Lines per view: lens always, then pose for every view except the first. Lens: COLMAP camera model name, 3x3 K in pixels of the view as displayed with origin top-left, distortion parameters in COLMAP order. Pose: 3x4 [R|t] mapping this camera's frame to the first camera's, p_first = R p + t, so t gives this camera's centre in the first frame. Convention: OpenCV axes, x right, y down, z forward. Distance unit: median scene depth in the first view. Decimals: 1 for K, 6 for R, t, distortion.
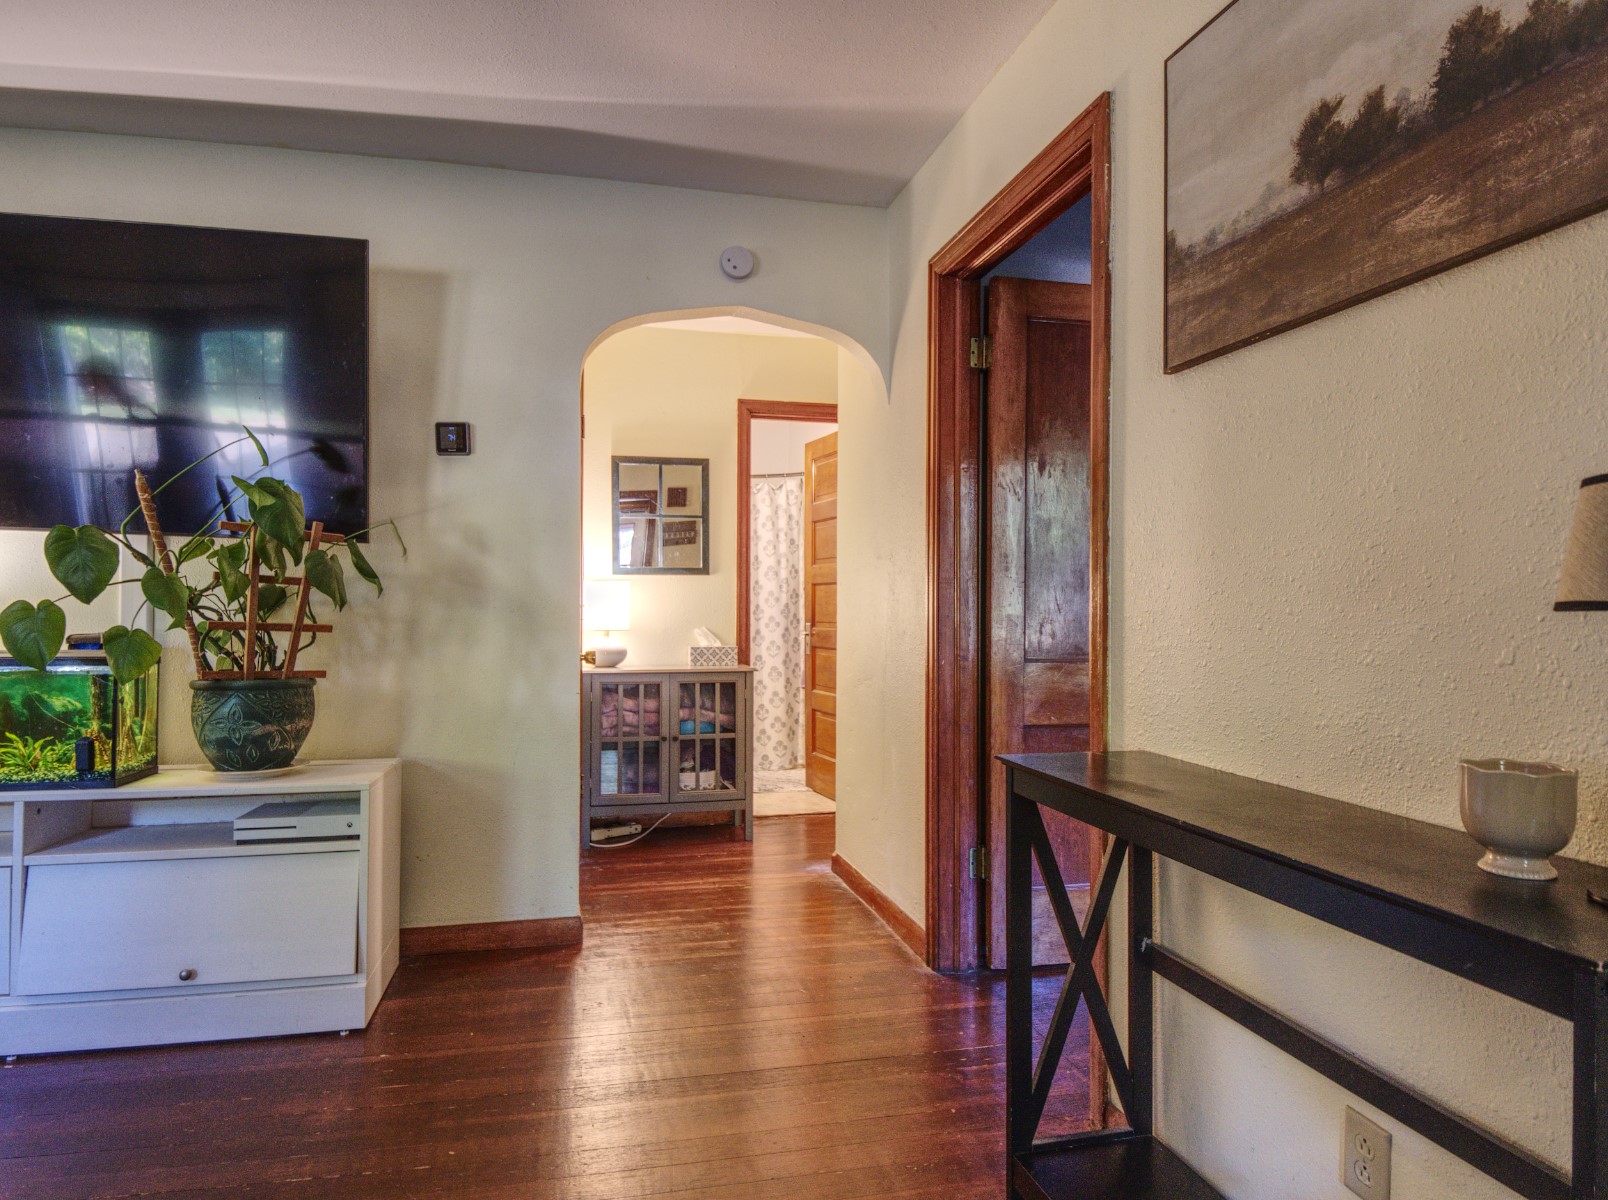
lens RADIAL K [[966.5, 0, 802.2], [0, 966.5, 596.1], [0, 0, 1]] dist [-0.024671, -0.000224]
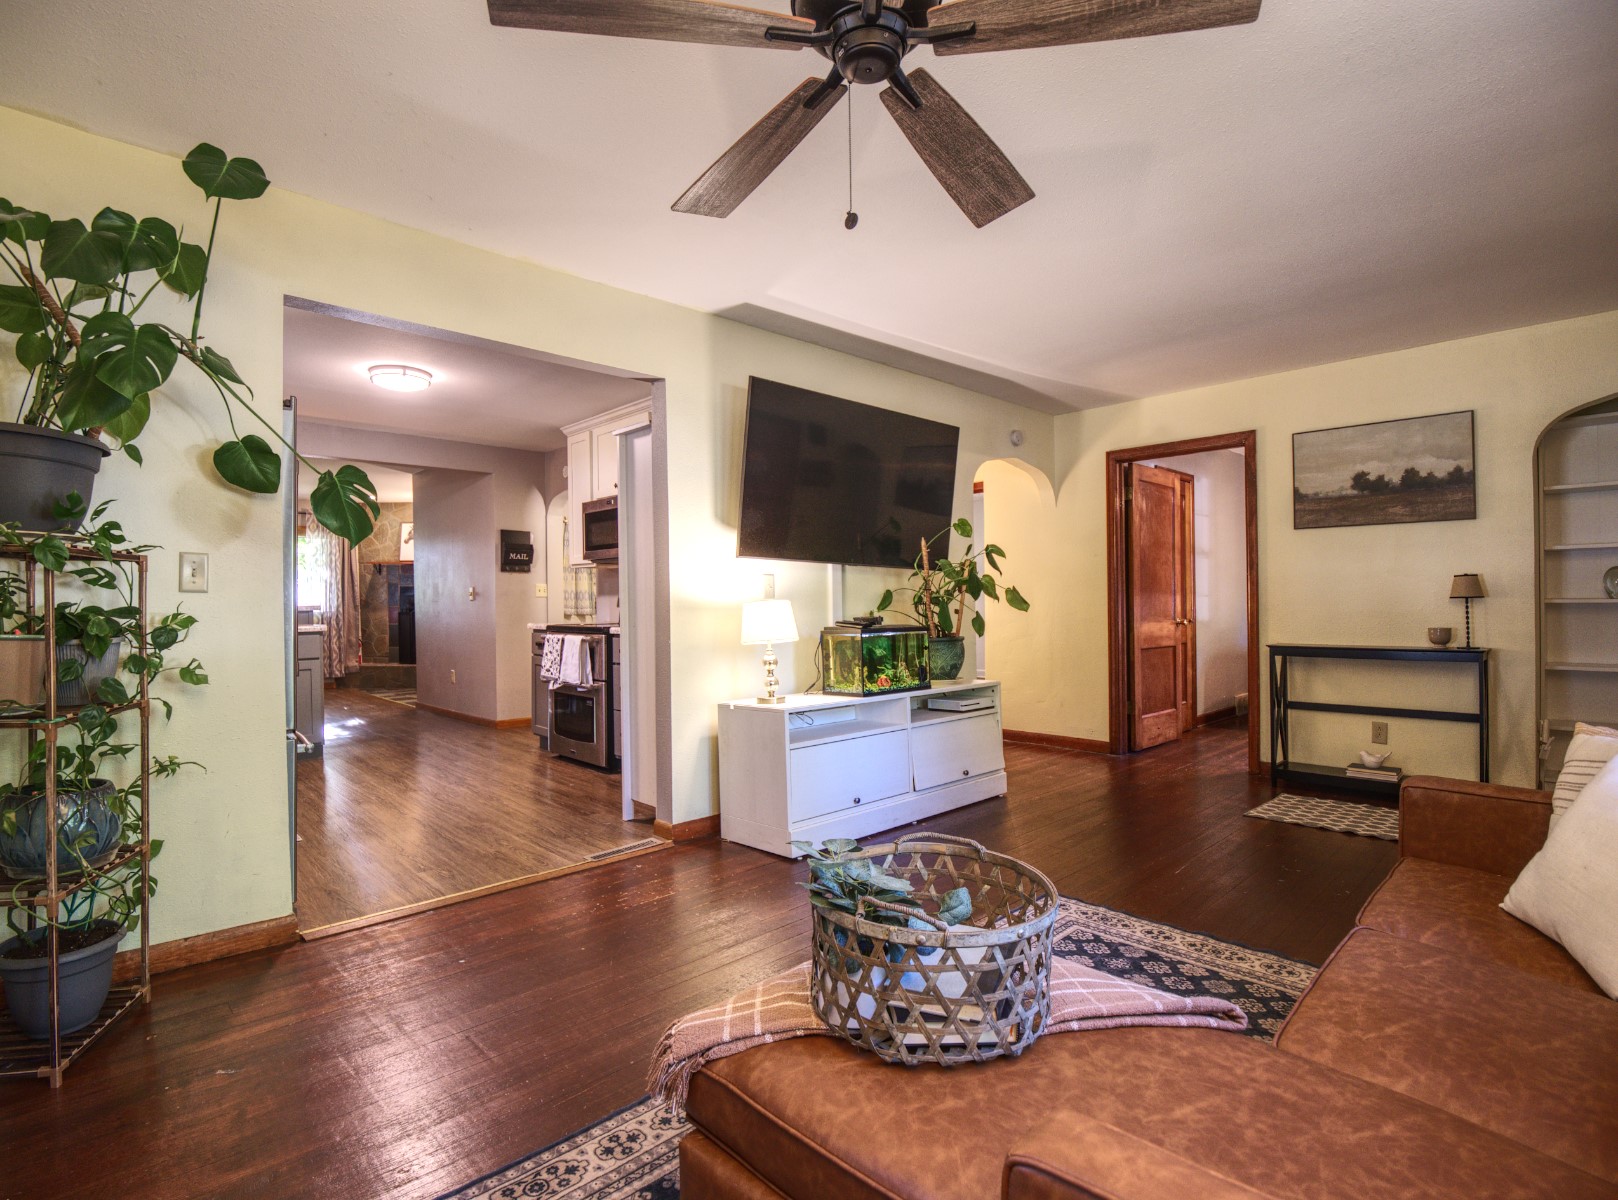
lens RADIAL K [[803.1, 0, 809.7], [0, 803.1, 606.3], [0, 0, 1]] dist [-0.056277, 0.000608]
pose [[0.878304, -0.014210, 0.477892, -2.425504], [0.004187, 0.999749, 0.022031, -0.032350], [-0.478085, -0.017349, 0.878142, -0.601008]]
